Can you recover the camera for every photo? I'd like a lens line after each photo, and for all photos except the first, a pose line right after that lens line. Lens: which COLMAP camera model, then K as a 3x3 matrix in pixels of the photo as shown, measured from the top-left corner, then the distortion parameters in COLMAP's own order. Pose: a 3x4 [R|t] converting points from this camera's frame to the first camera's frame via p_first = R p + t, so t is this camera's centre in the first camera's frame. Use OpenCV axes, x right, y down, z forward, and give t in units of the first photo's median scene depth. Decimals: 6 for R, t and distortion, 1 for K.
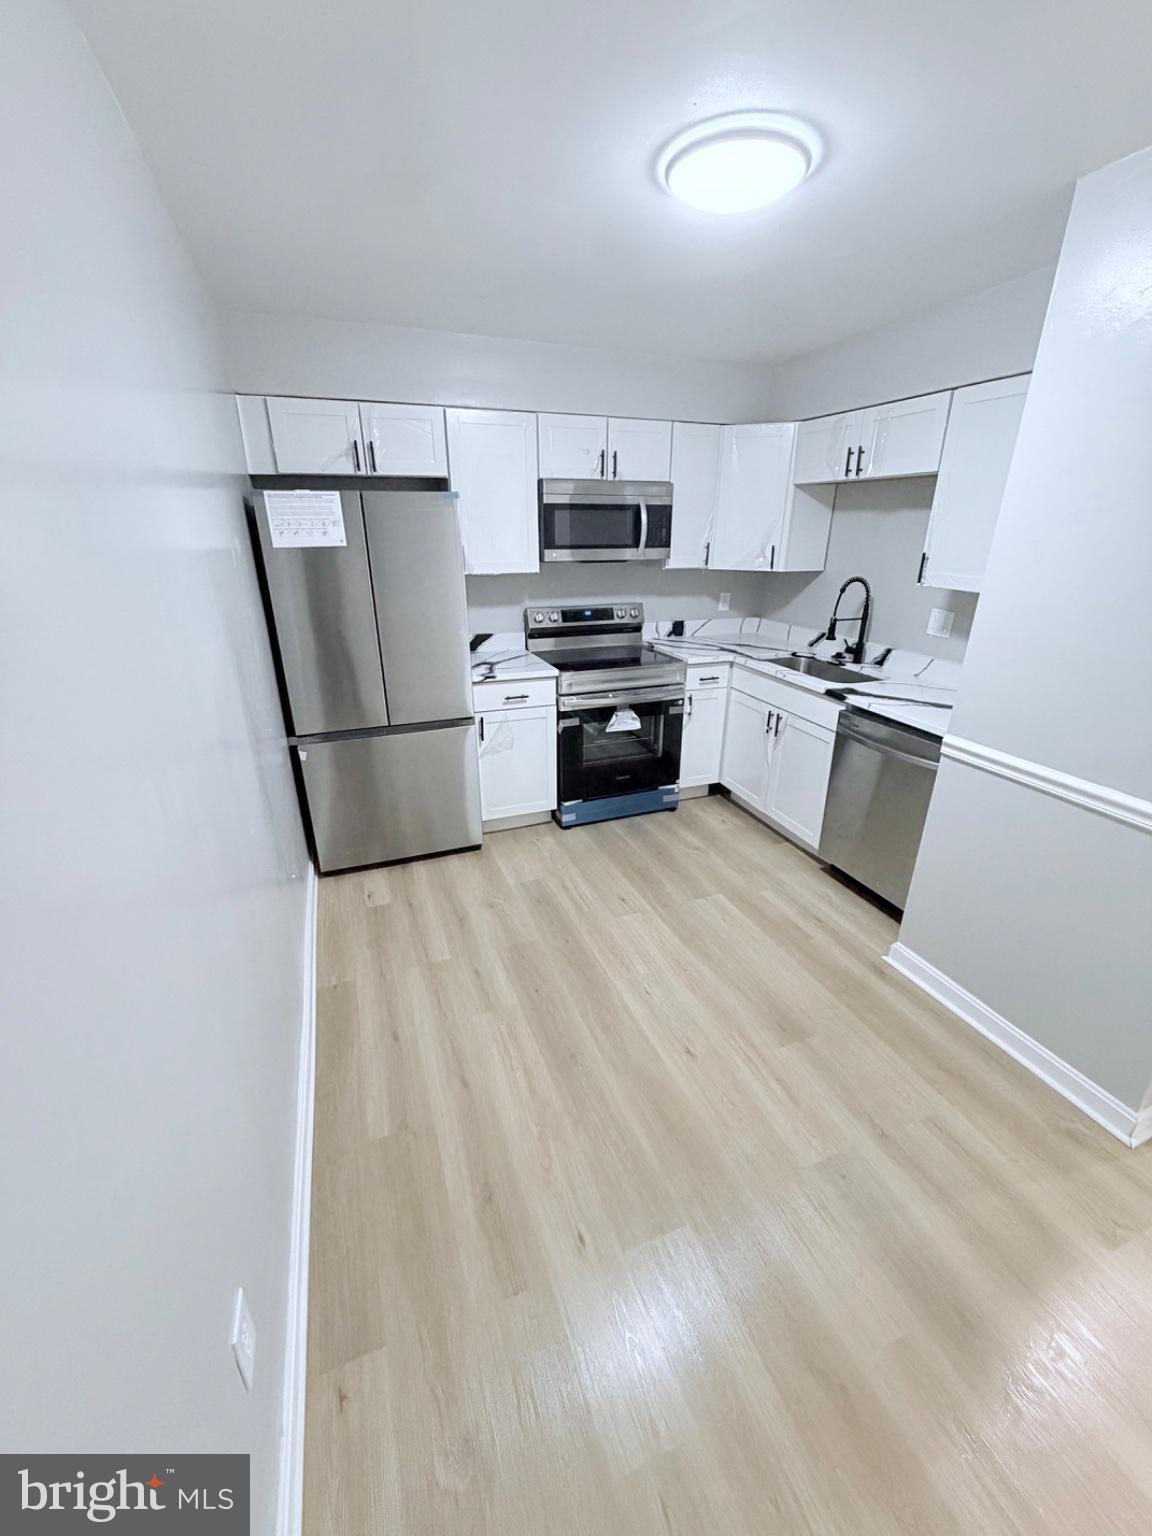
lens RADIAL K [[610.9, 0, 578.2], [0, 610.9, 764.7], [0, 0, 1]] dist [-0.001749, 0.000166]
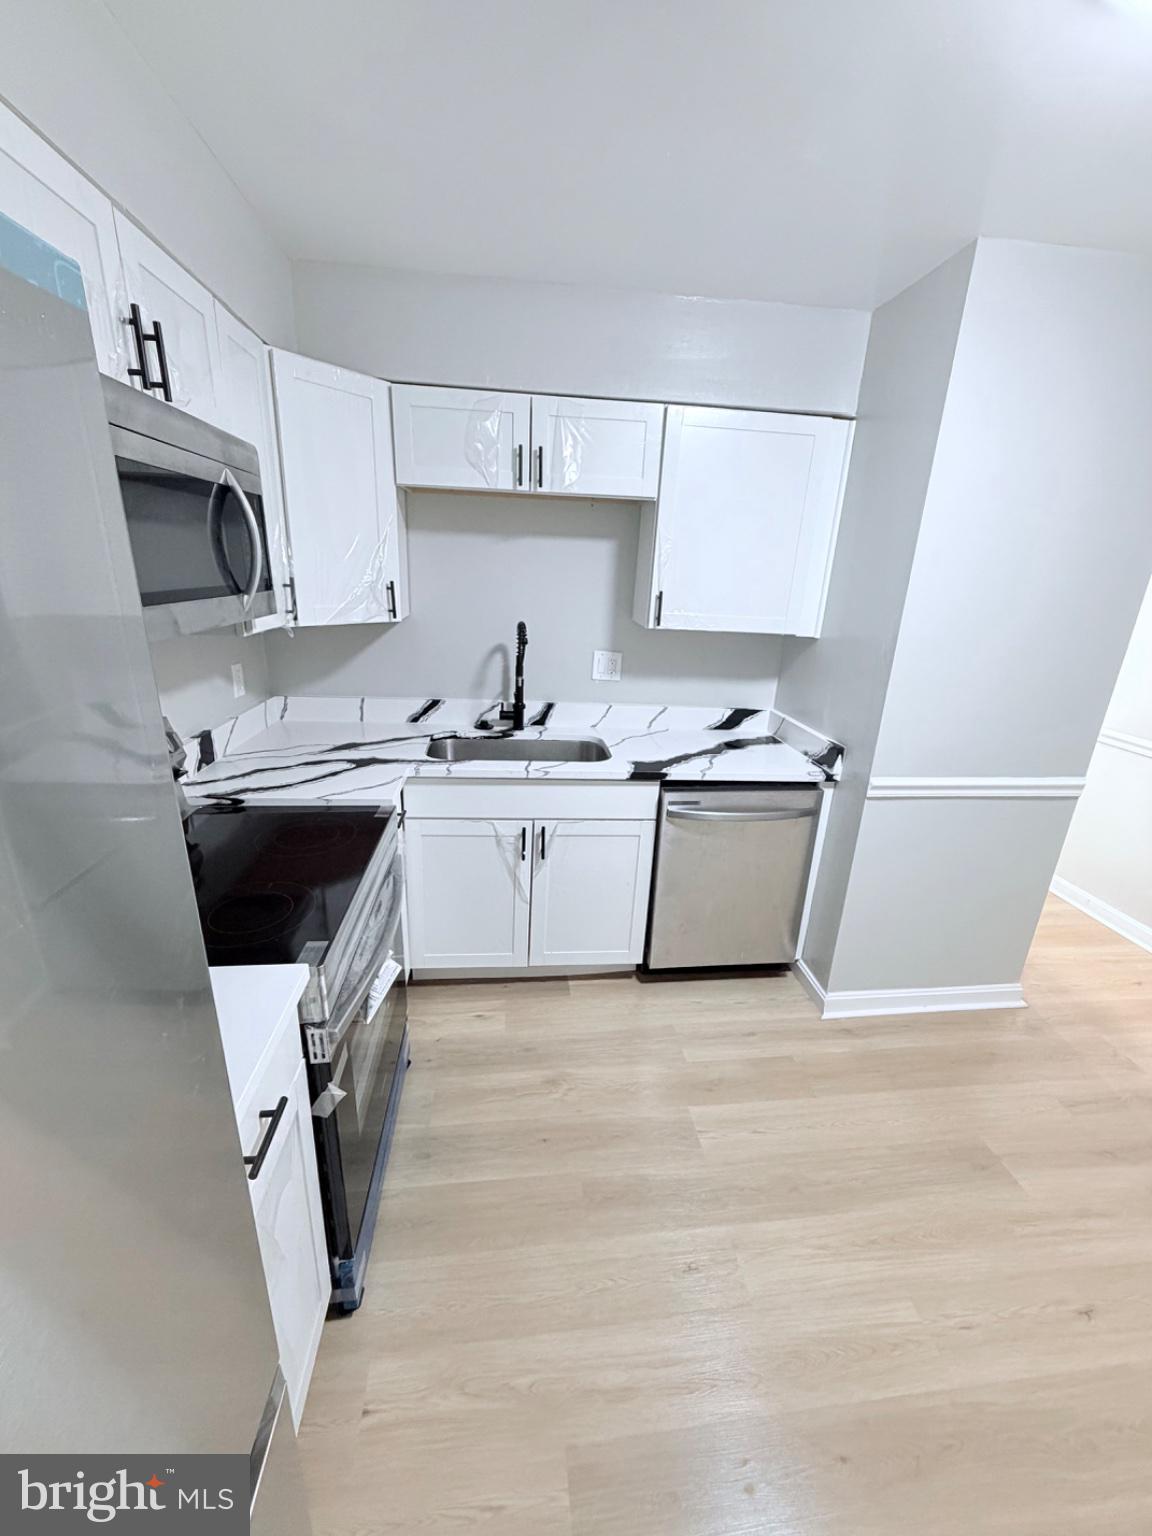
lens RADIAL K [[610.9, 0, 578.2], [0, 610.9, 764.7], [0, 0, 1]] dist [-0.001749, 0.000166]
pose [[0.255855, -0.292696, 0.921340, -0.271324], [0.318494, 0.925375, 0.205532, -0.278042], [-0.912743, 0.240855, 0.329983, 0.731951]]
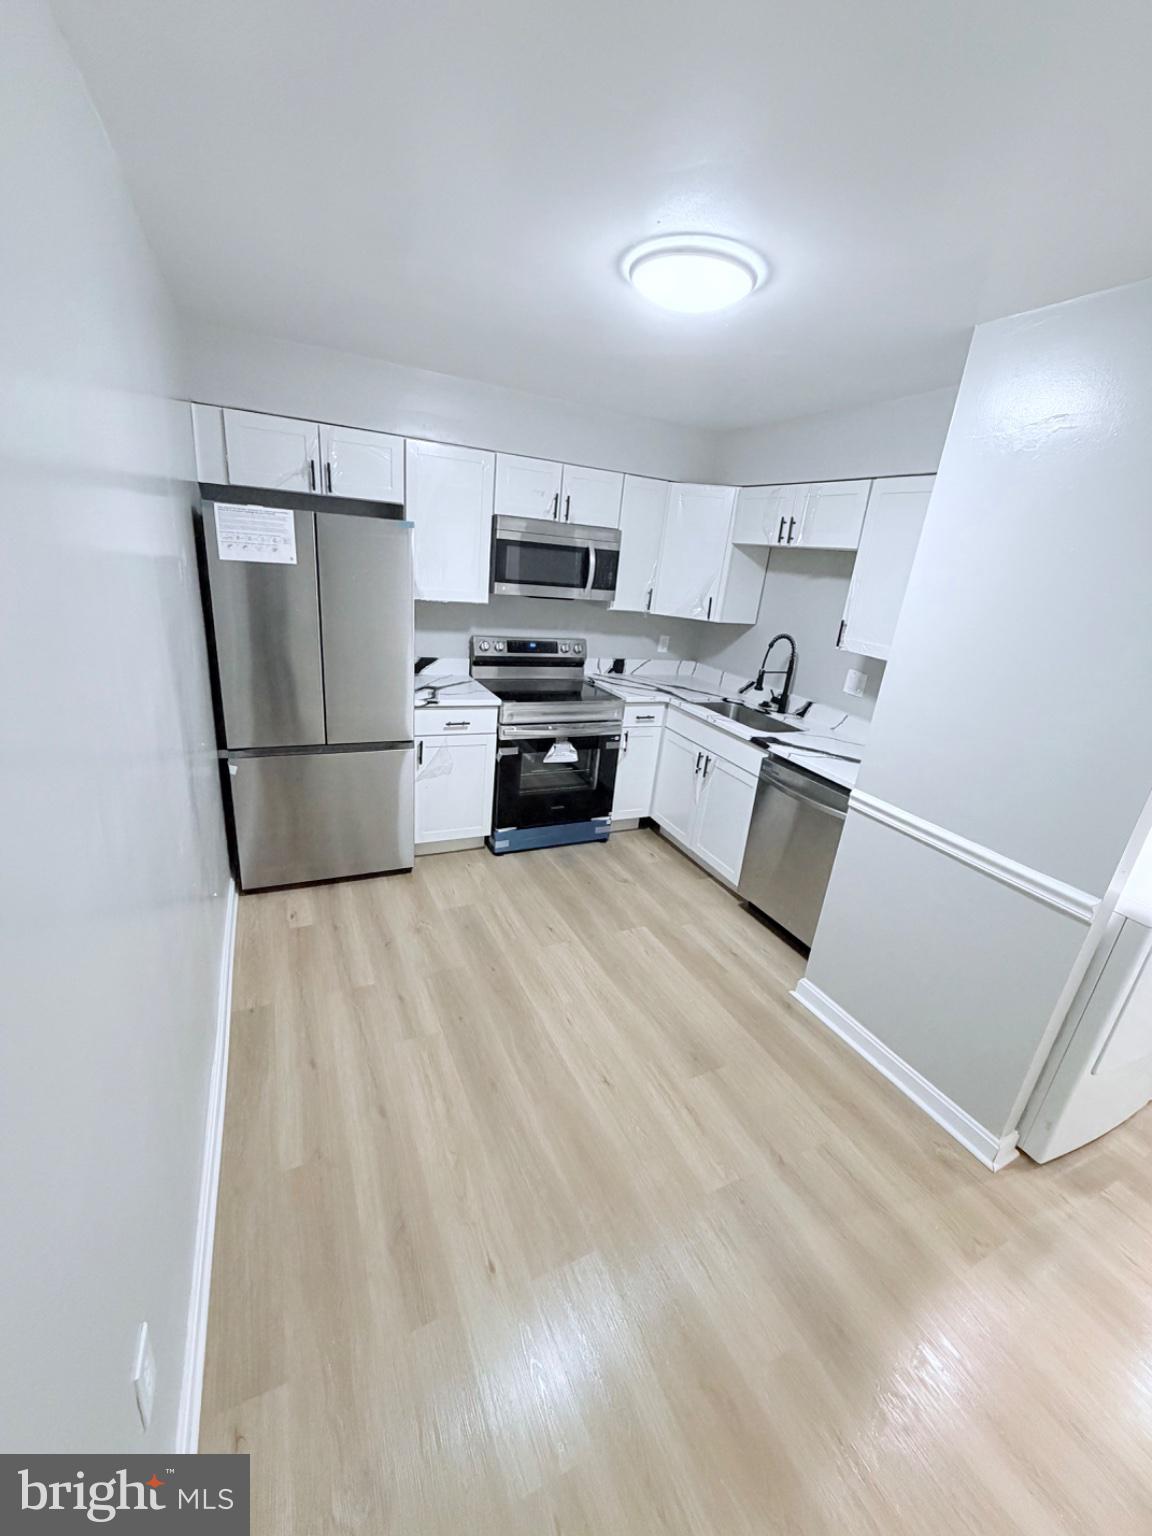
lens RADIAL K [[610.9, 0, 578.2], [0, 610.9, 764.7], [0, 0, 1]] dist [-0.001749, 0.000166]
pose [[0.992570, 0.061255, 0.105128, -0.004839], [-0.057466, 0.997597, -0.038701, -0.014417], [-0.107246, 0.032372, 0.993705, -0.026762]]
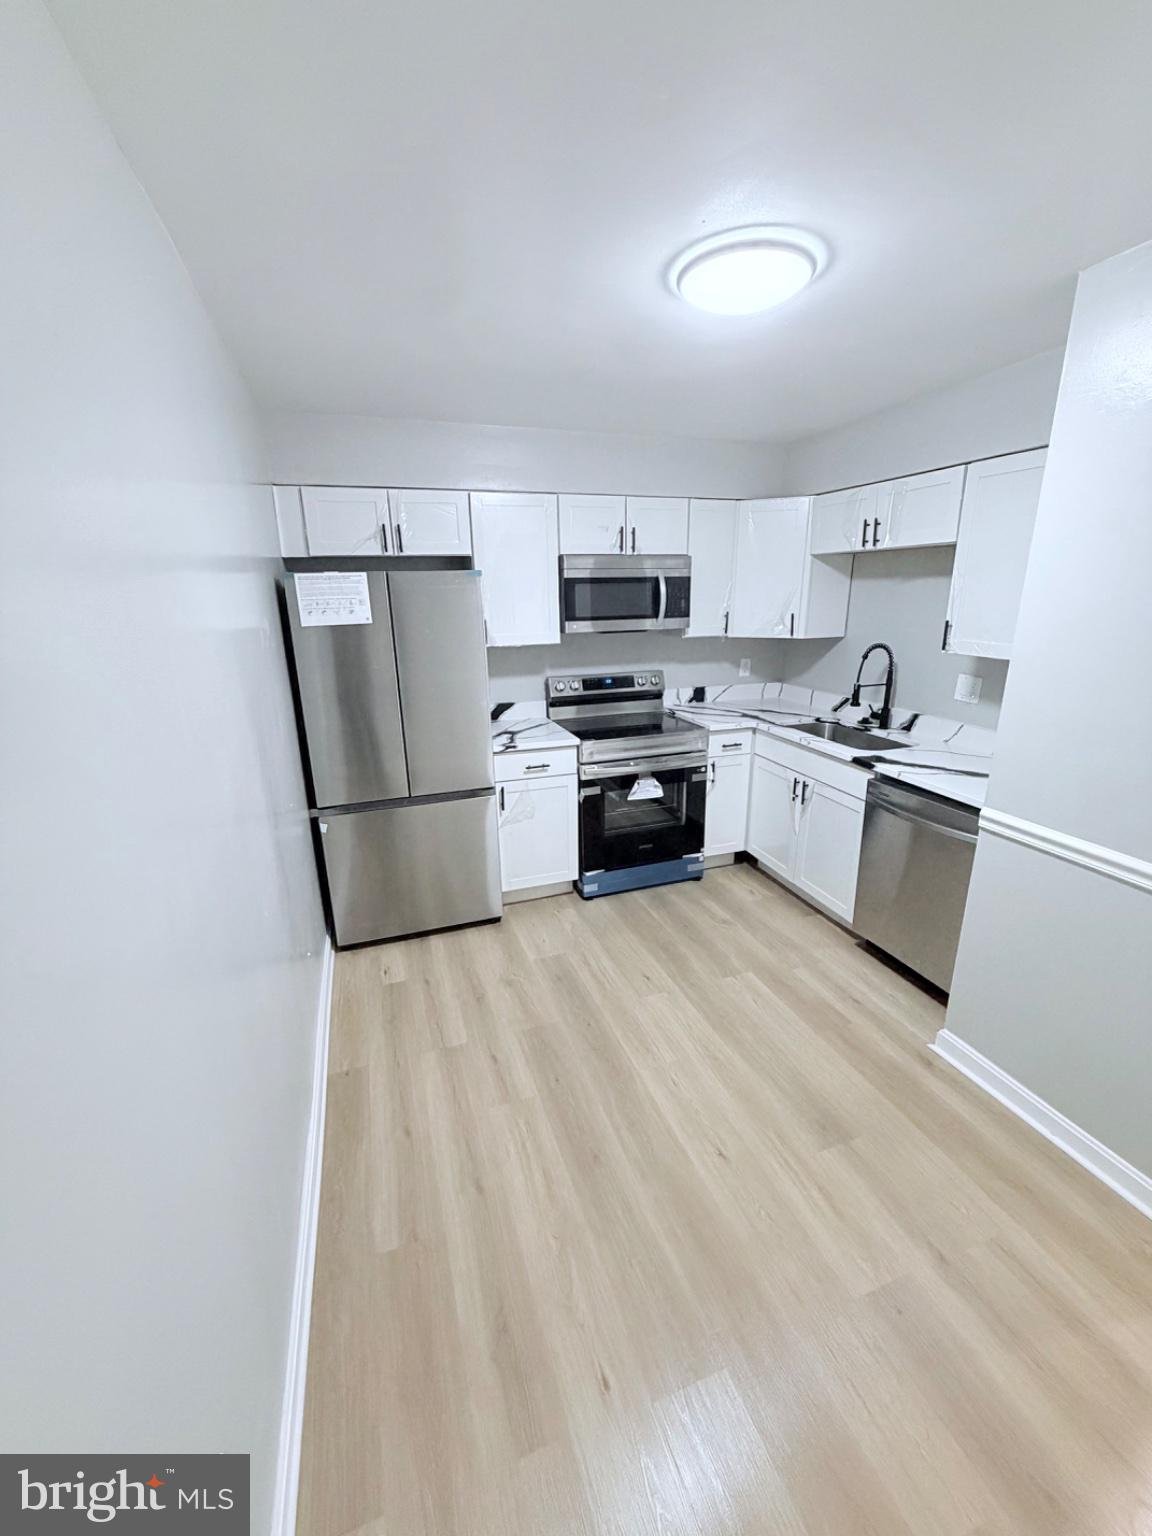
lens RADIAL K [[610.9, 0, 578.2], [0, 610.9, 764.7], [0, 0, 1]] dist [-0.001749, 0.000166]
pose [[0.999296, -0.007325, -0.036786, 0.002142], [0.003776, 0.995410, -0.095630, -0.017745], [0.037318, 0.095423, 0.994737, 0.011381]]
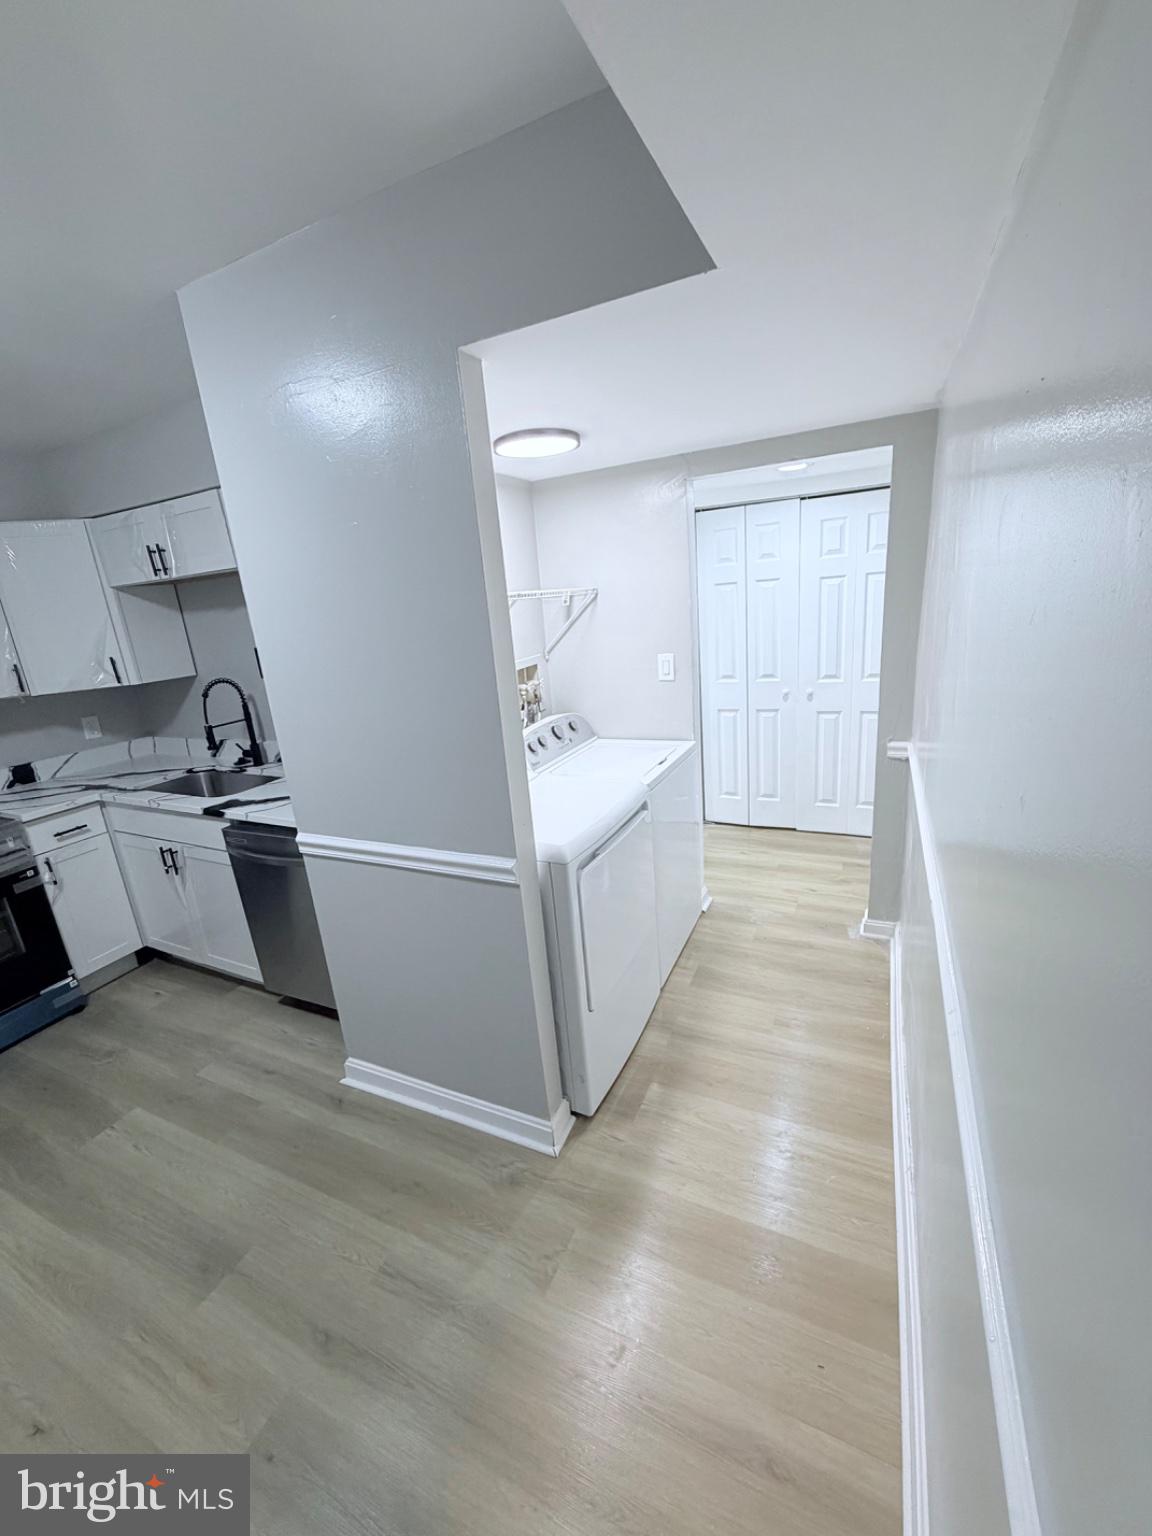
lens RADIAL K [[610.9, 0, 578.2], [0, 610.9, 764.7], [0, 0, 1]] dist [-0.001749, 0.000166]
pose [[0.721797, -0.247089, 0.646496, 0.222748], [0.332309, 0.943111, -0.010561, 0.002621], [-0.607108, 0.222459, 0.762845, 0.004210]]
